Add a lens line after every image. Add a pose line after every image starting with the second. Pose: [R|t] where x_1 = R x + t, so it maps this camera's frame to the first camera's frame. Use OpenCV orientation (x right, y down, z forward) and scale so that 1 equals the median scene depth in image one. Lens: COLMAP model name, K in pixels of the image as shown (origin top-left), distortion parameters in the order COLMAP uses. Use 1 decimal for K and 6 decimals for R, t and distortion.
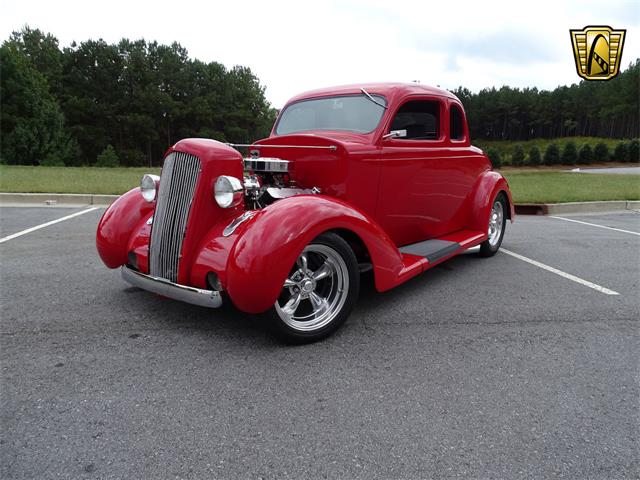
lens RADIAL K [[509.9, 0, 319.1], [0, 509.9, 227.0], [0, 0, 1]] dist [0.093718, -0.001487]
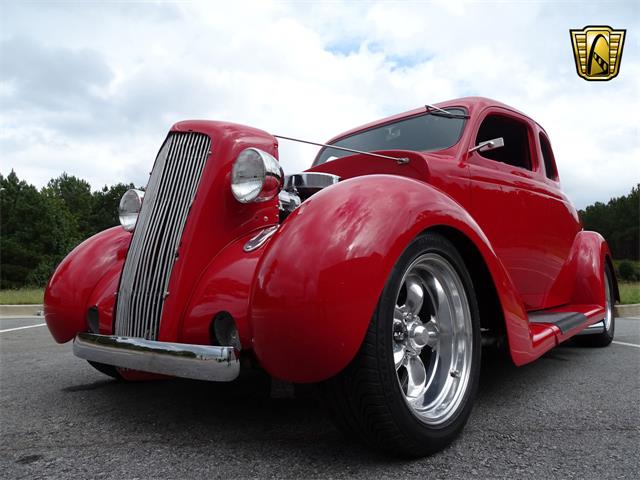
lens RADIAL K [[485.7, 0, 318.7], [0, 485.7, 229.0], [0, 0, 1]] dist [0.037151, 0.000180]
pose [[0.999535, -0.025507, -0.016707, -0.074121], [0.019861, 0.960377, -0.277994, 0.110290], [0.023136, 0.277533, 0.960438, 0.371581]]
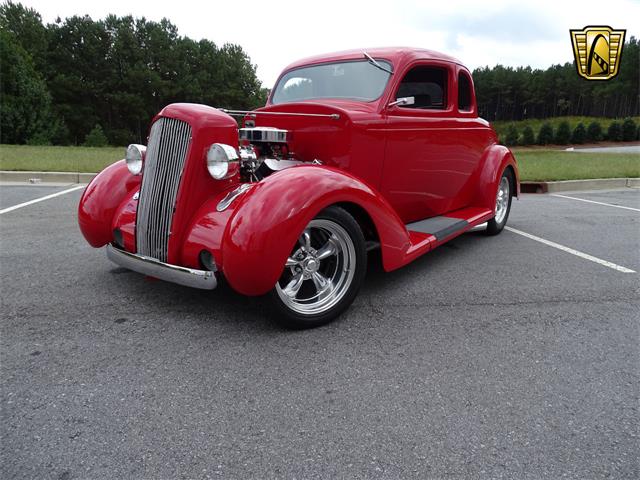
lens RADIAL K [[506.6, 0, 320.1], [0, 506.6, 226.4], [0, 0, 1]] dist [0.075543, 0.003856]
pose [[0.999823, -0.003485, 0.018515, -0.016919], [0.002849, 0.999410, 0.034234, 0.011419], [-0.018624, -0.034175, 0.999242, 0.073879]]
